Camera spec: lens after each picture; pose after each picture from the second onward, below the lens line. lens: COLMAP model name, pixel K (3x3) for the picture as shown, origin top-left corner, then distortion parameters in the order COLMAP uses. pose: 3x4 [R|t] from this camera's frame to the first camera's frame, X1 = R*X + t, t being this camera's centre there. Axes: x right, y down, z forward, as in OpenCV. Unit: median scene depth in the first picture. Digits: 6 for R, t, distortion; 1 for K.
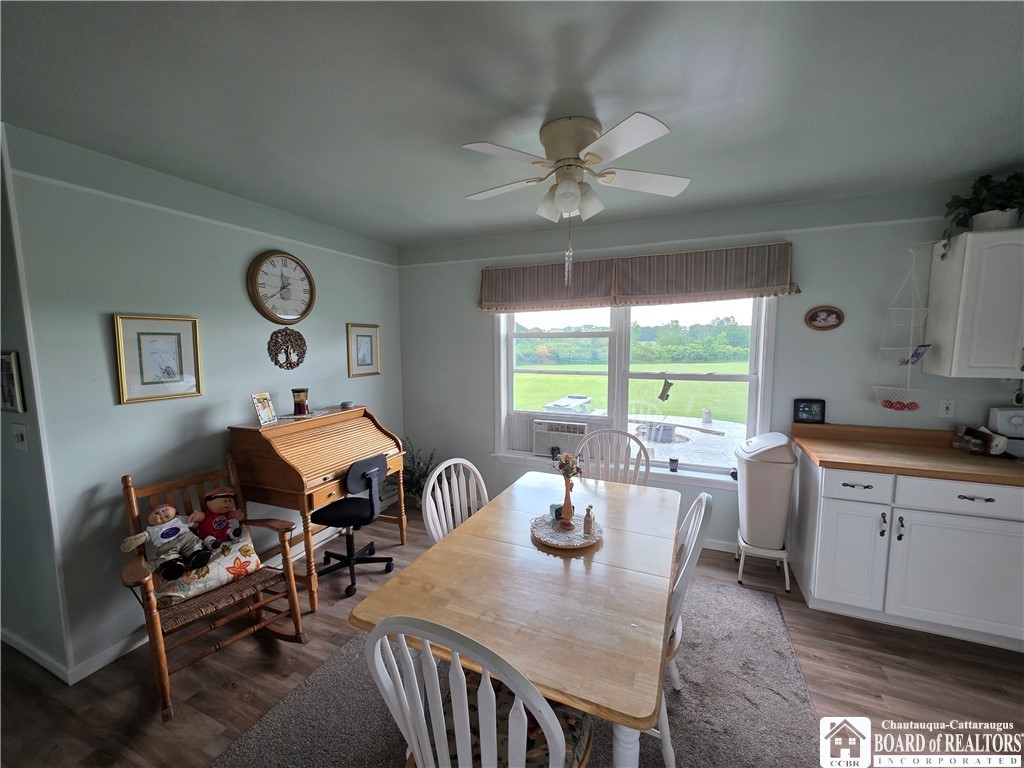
lens RADIAL K [[409.1, 0, 509.2], [0, 409.1, 388.4], [0, 0, 1]] dist [0.002210, -0.000757]
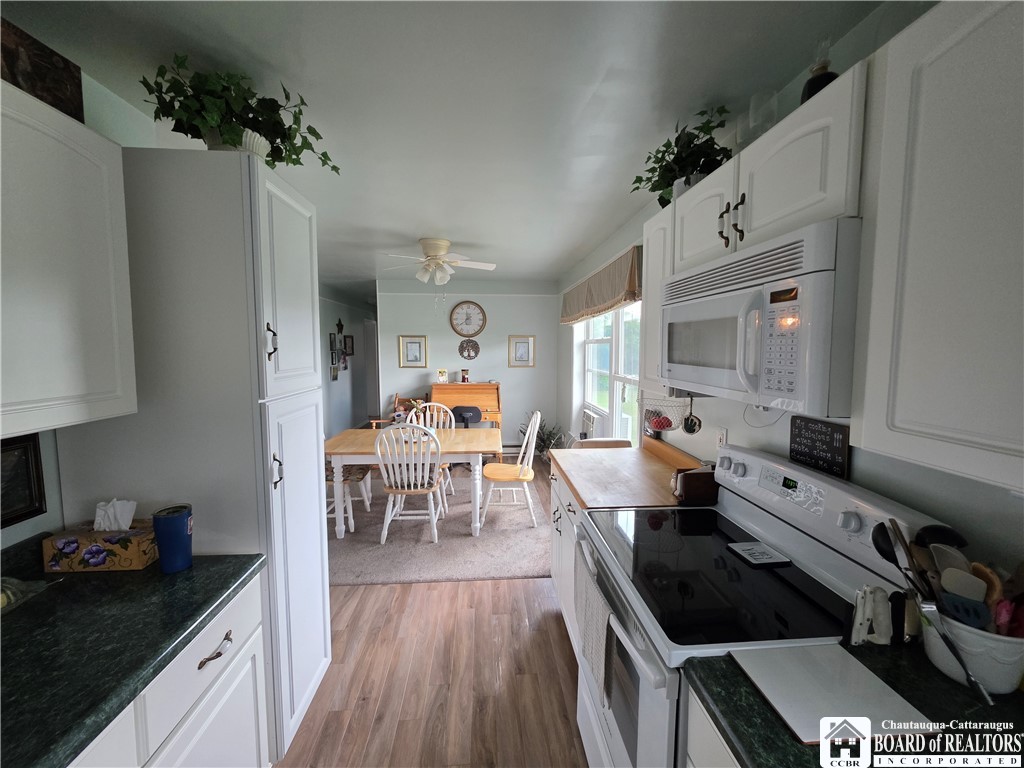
lens RADIAL K [[409.1, 0, 507.8], [0, 409.1, 384.6], [0, 0, 1]] dist [0.002210, -0.000757]
pose [[0.444834, 0.081174, -0.891927, 1.360340], [-0.105569, 0.993694, 0.037785, -0.022126], [0.889369, 0.077352, 0.450598, 0.291461]]
